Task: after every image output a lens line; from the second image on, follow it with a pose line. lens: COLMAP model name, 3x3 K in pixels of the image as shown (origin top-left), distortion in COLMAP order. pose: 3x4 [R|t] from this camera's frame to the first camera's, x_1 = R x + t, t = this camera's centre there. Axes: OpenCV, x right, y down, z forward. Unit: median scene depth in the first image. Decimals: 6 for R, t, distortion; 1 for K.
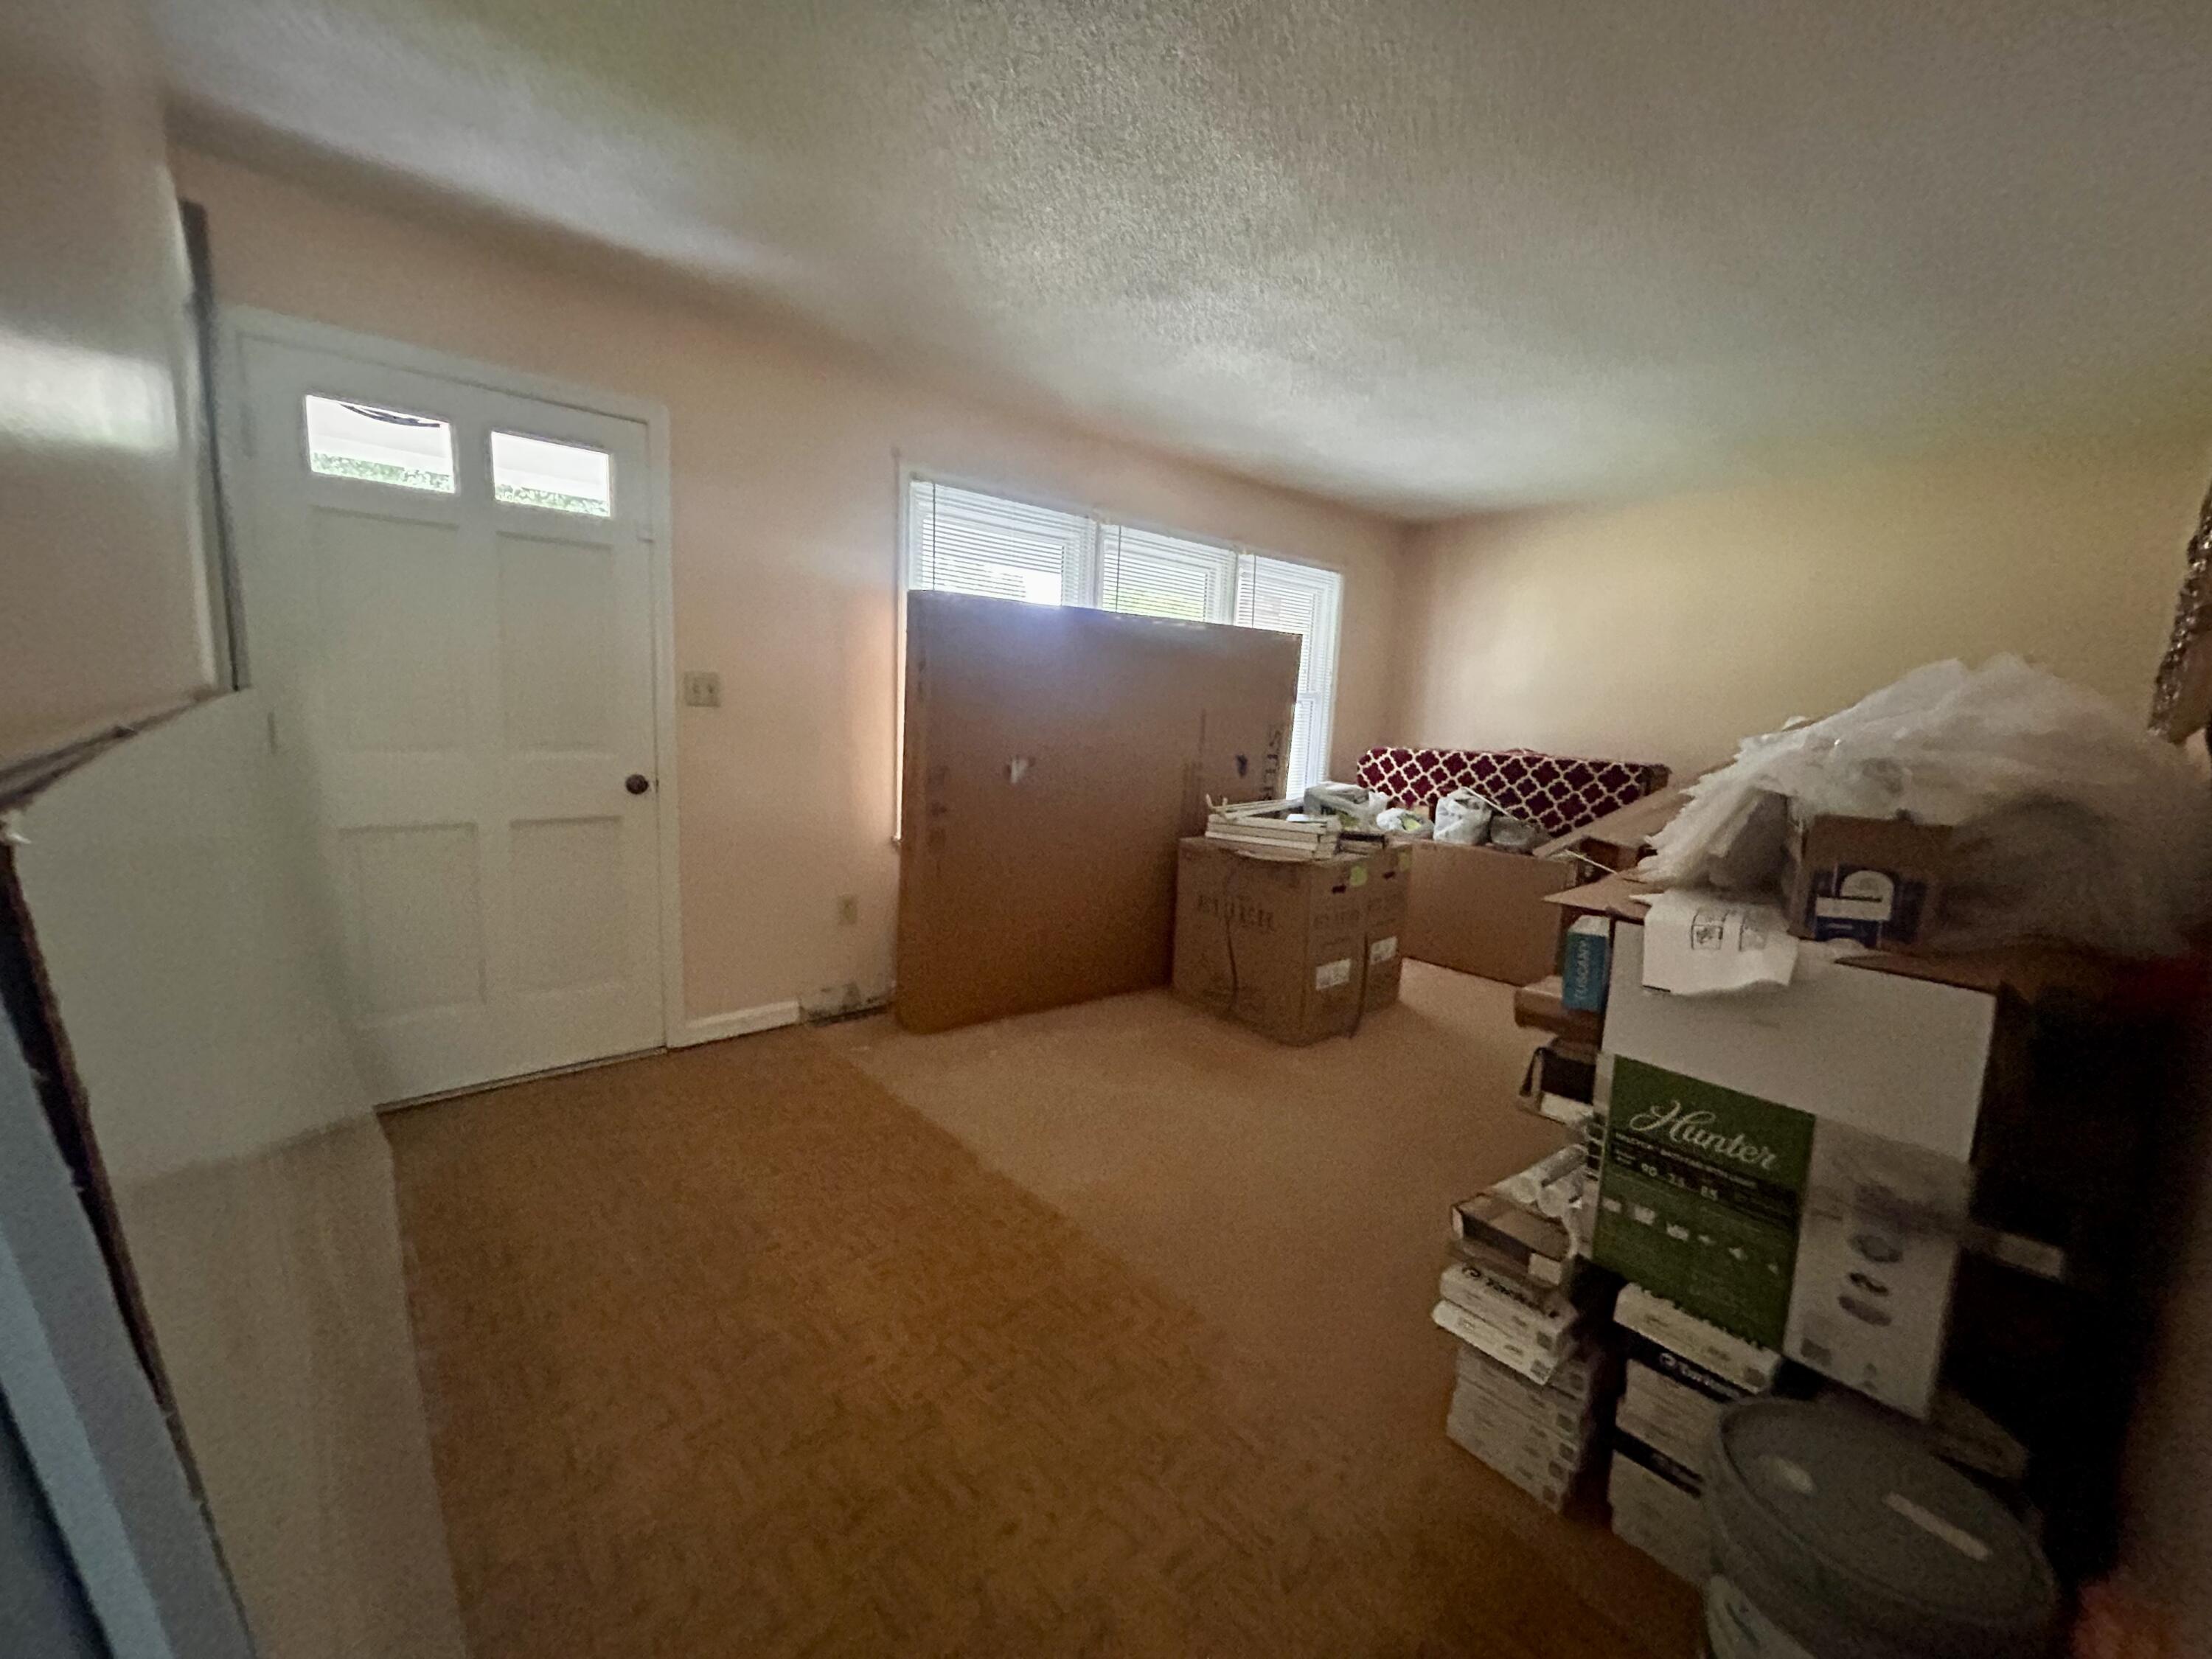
lens RADIAL K [[897.1, 0, 1101.8], [0, 897.1, 822.4], [0, 0, 1]] dist [0.002041, -0.000160]
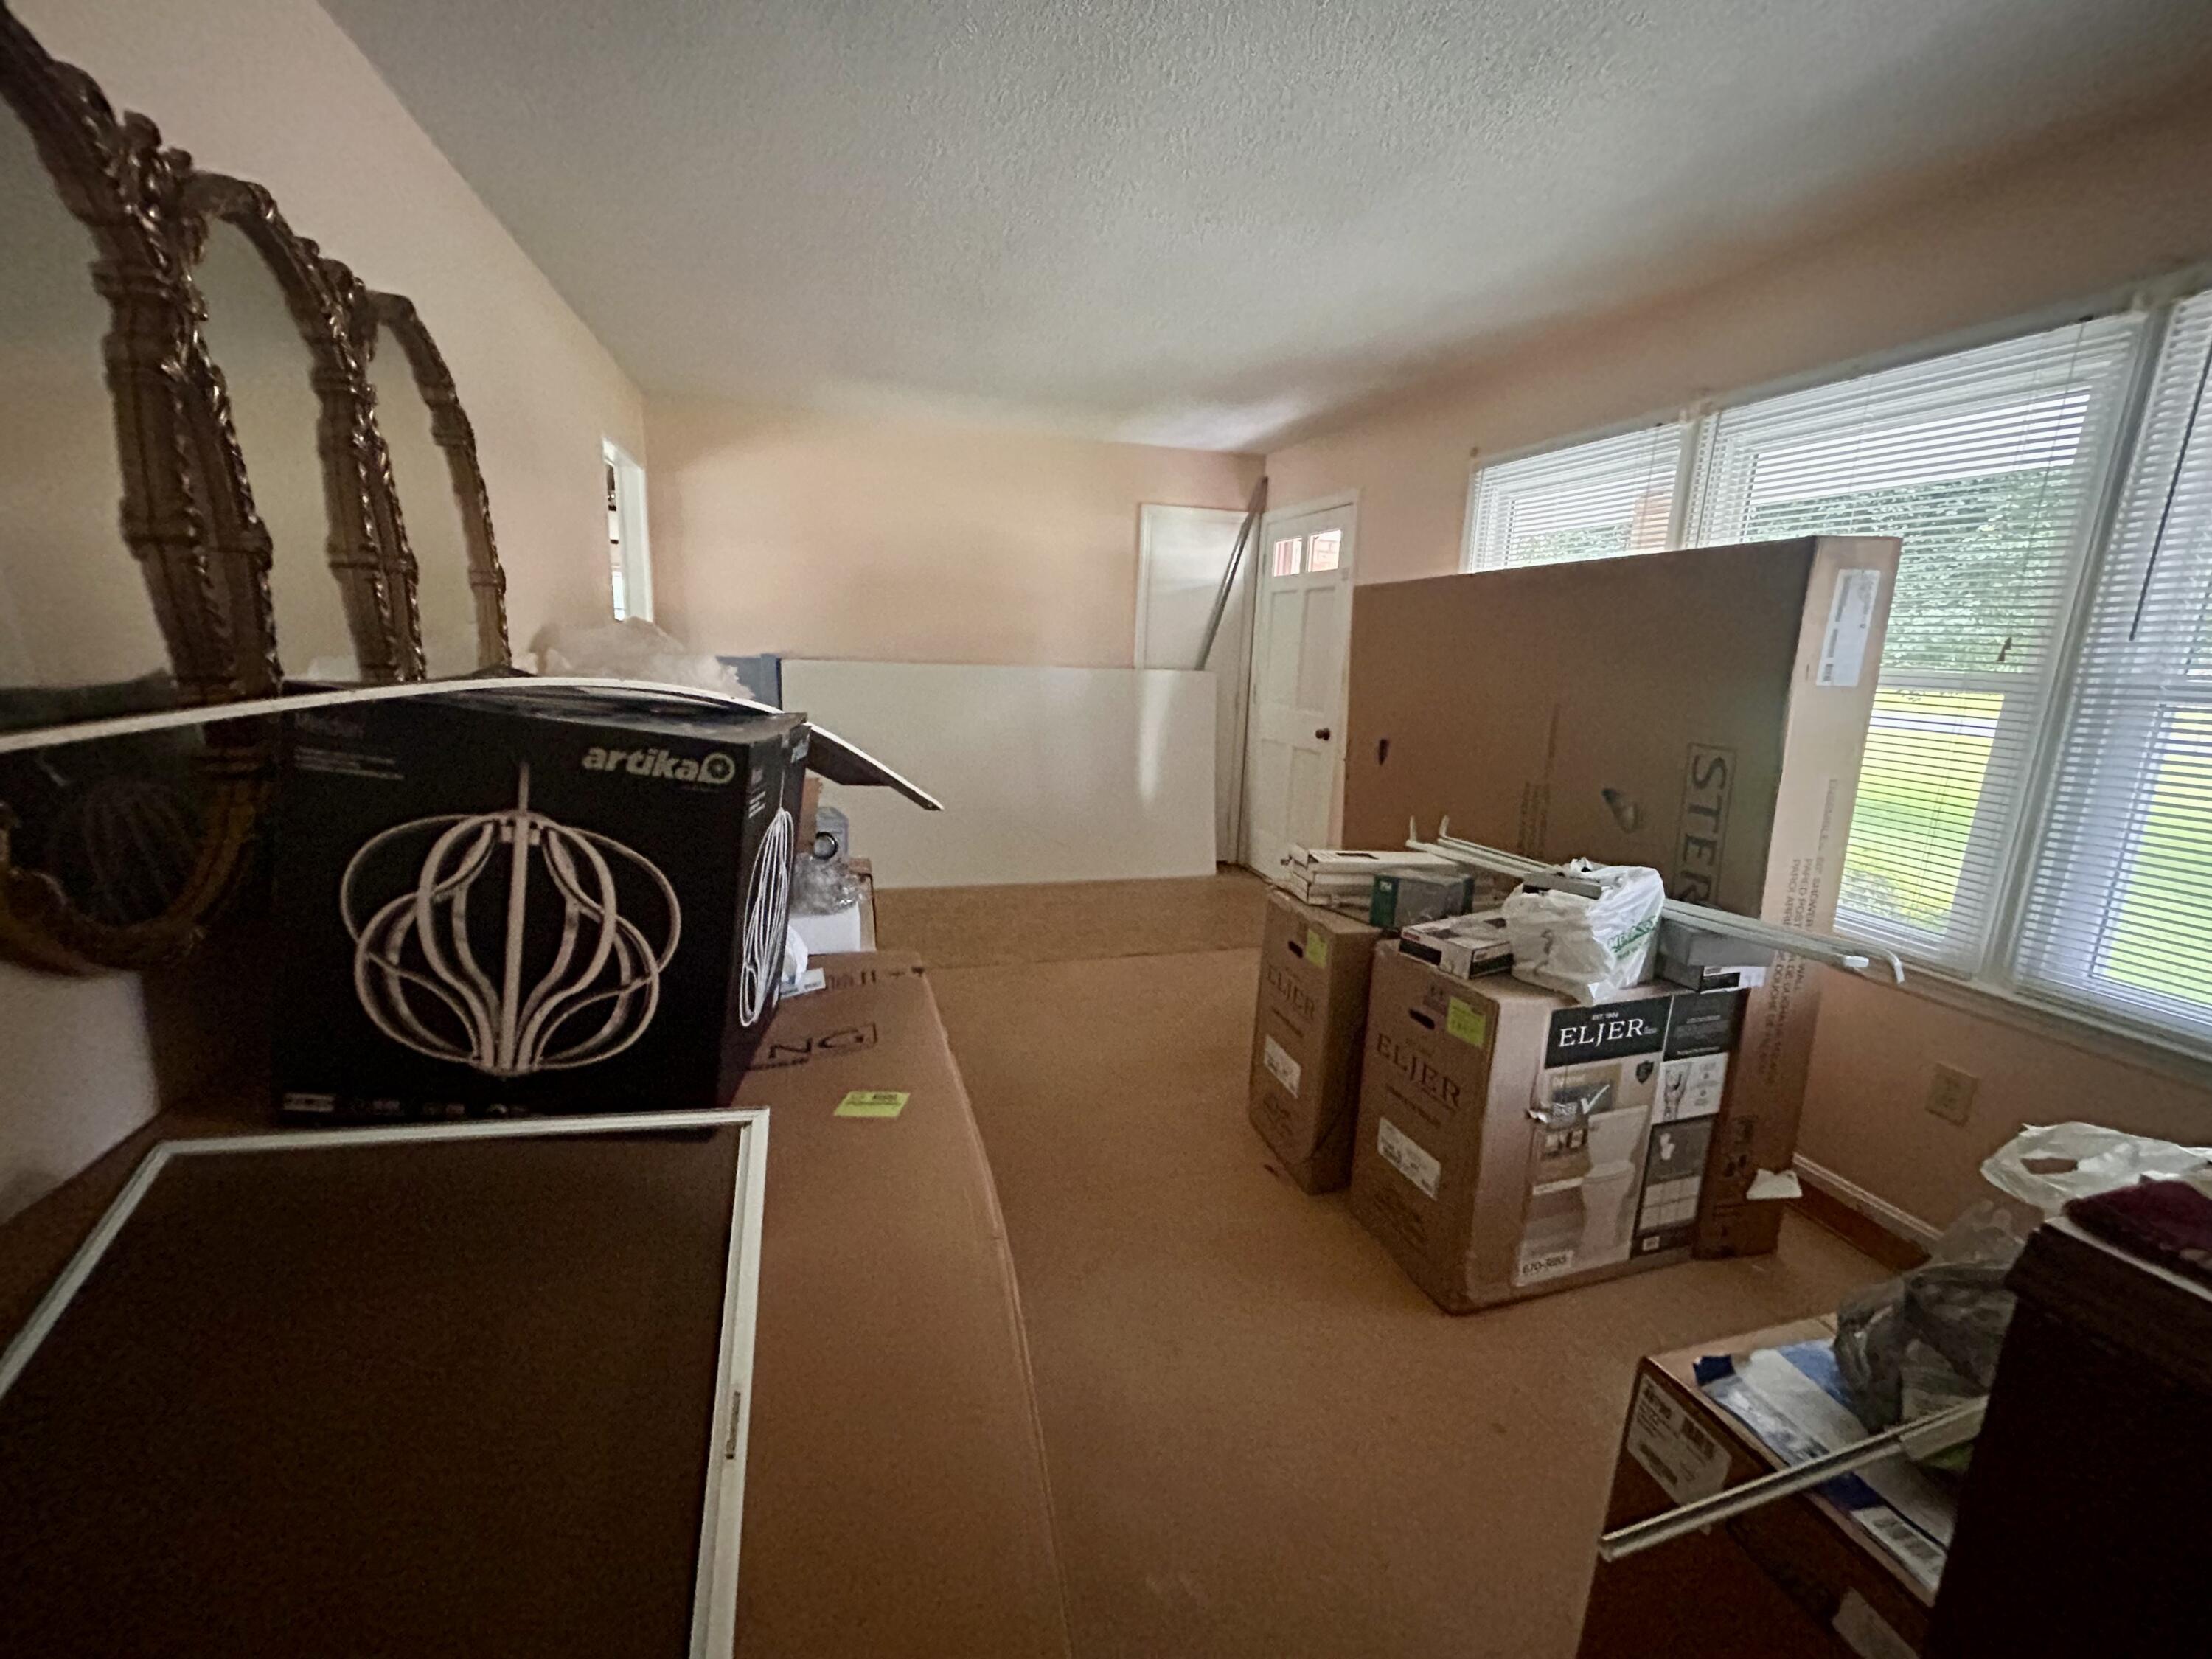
lens RADIAL K [[895.9, 0, 1103.8], [0, 895.9, 824.0], [0, 0, 1]] dist [0.001020, -0.000008]
pose [[-0.426319, 0.116400, -0.897053, 0.917244], [-0.186171, 0.959165, 0.212936, -0.132640], [0.885208, 0.257784, -0.387240, 1.103564]]
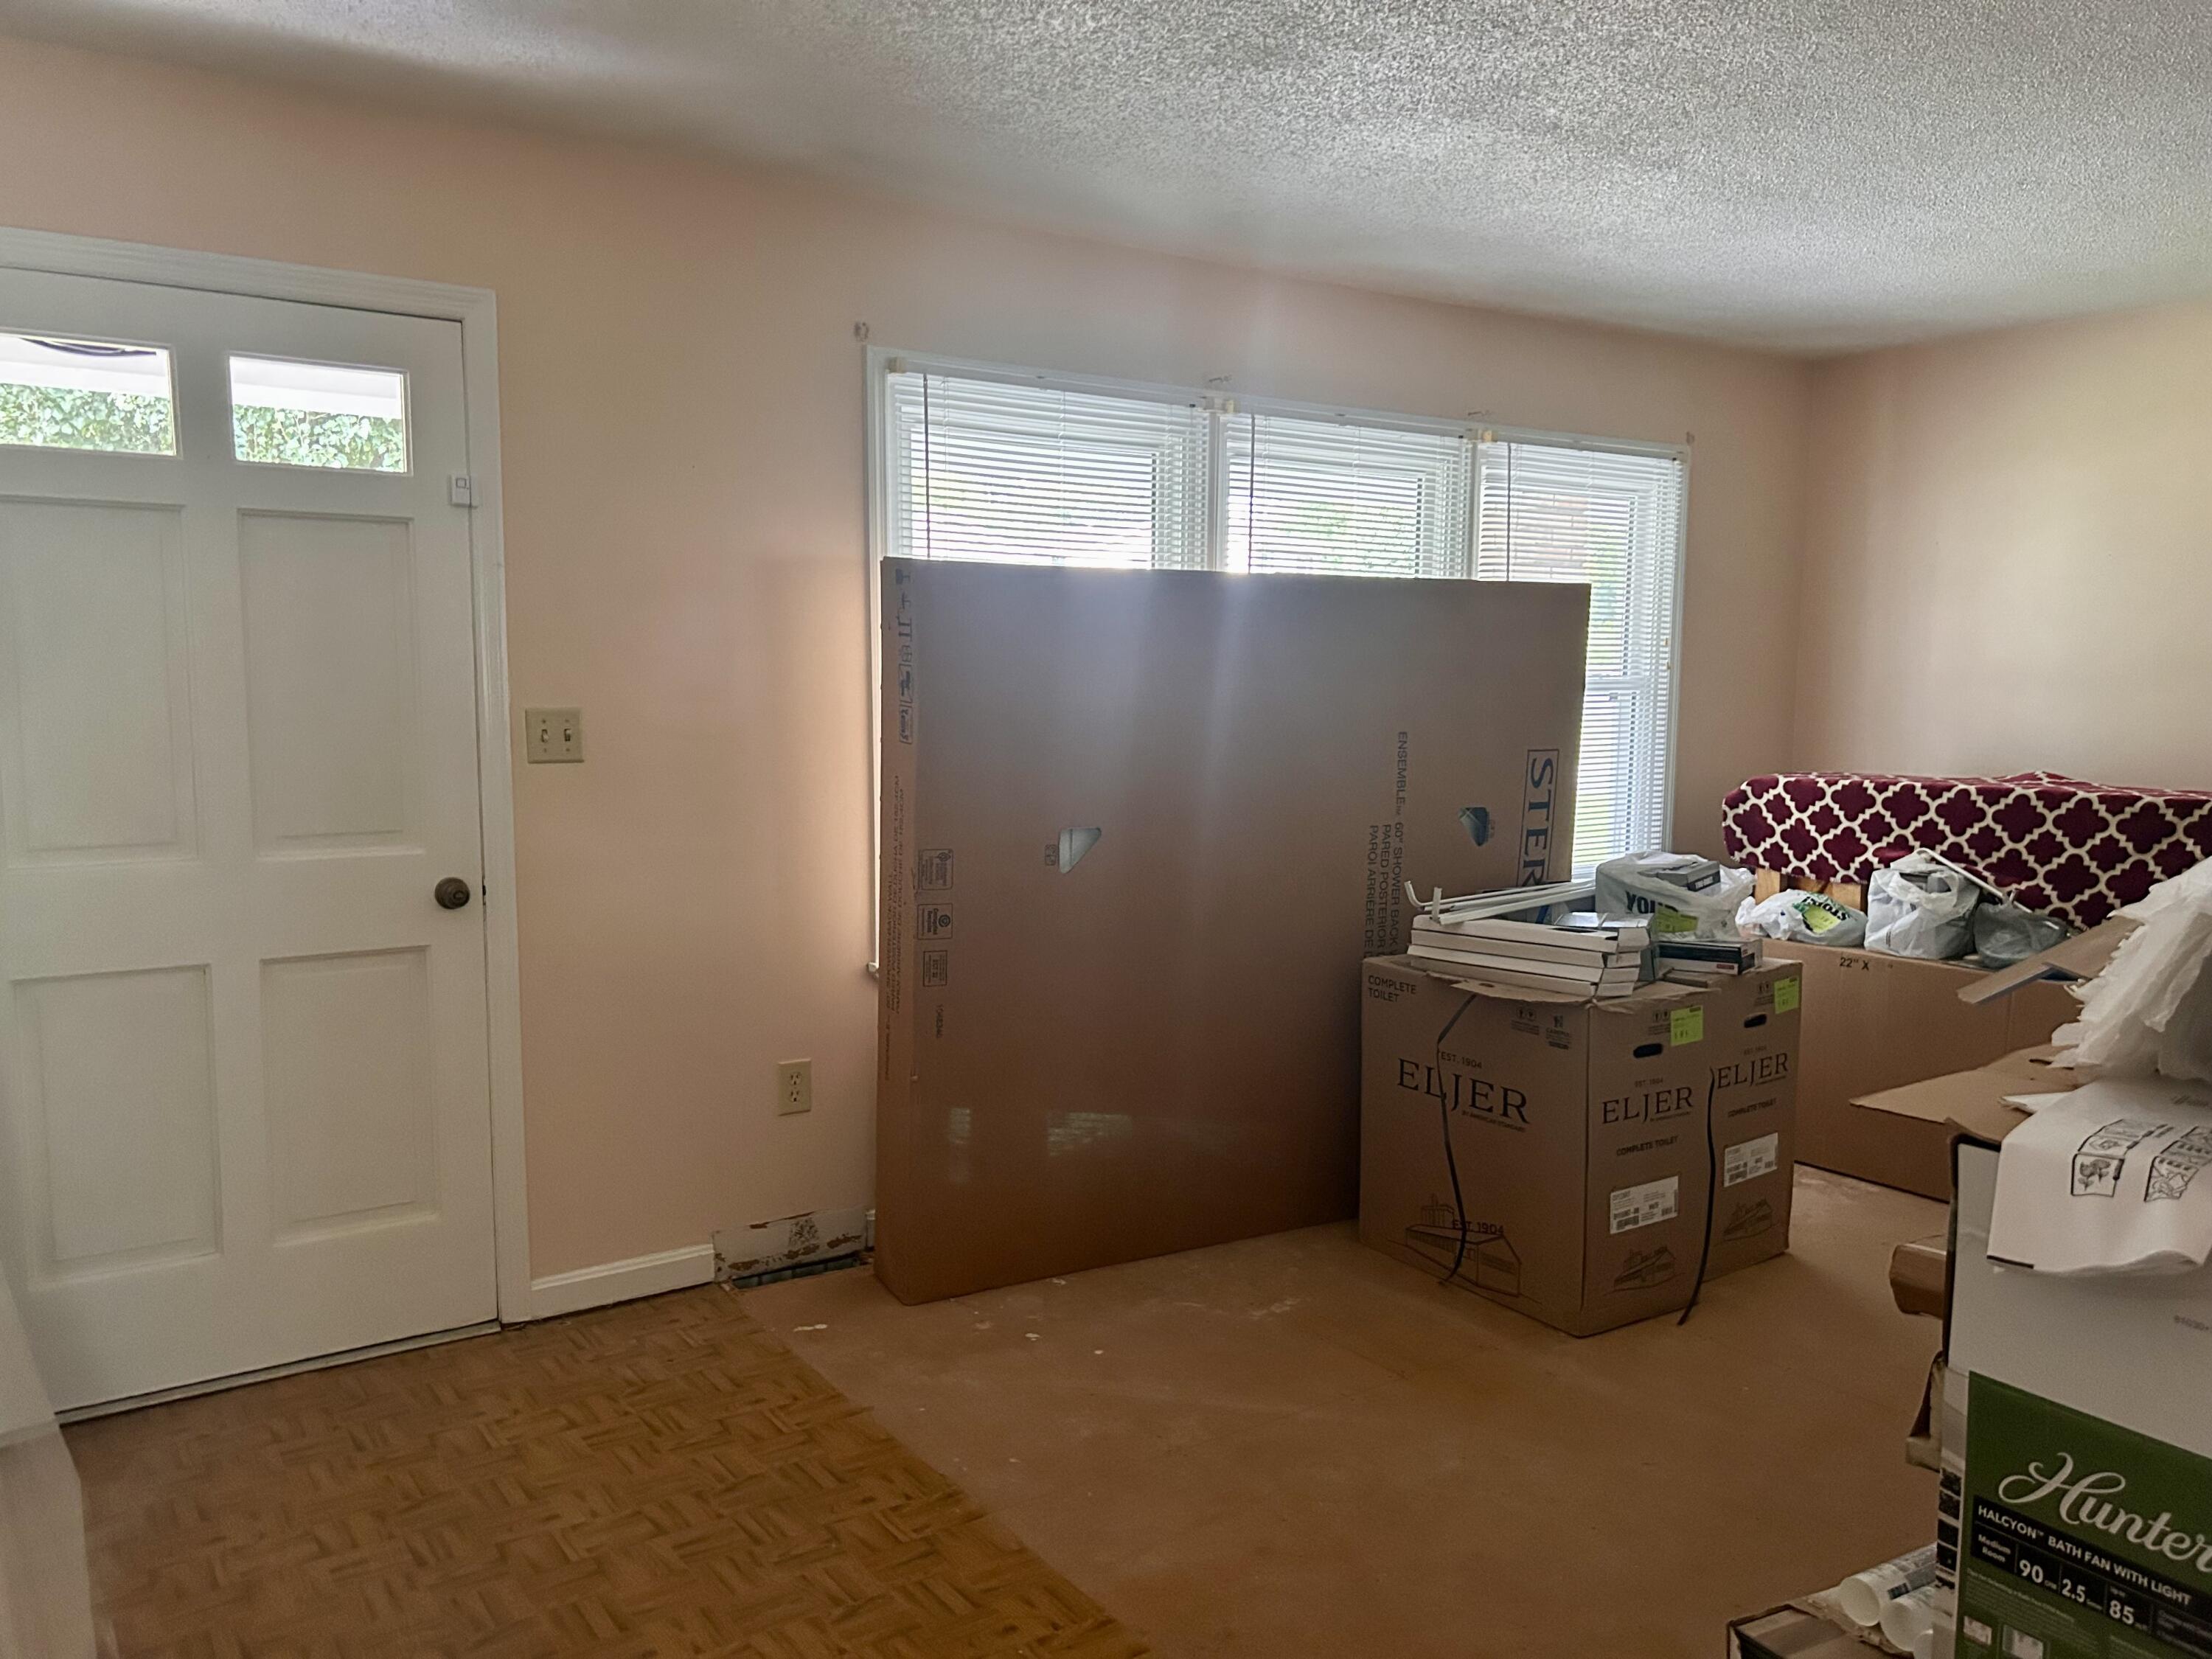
lens RADIAL K [[1656.9, 0, 1095.1], [0, 1656.9, 834.9], [0, 0, 1]] dist [0.054083, -0.065449]
pose [[0.991166, -0.022569, -0.130690, 0.062426], [0.017630, 0.999090, -0.038828, -0.024811], [0.131447, 0.036181, 0.990663, -0.072431]]
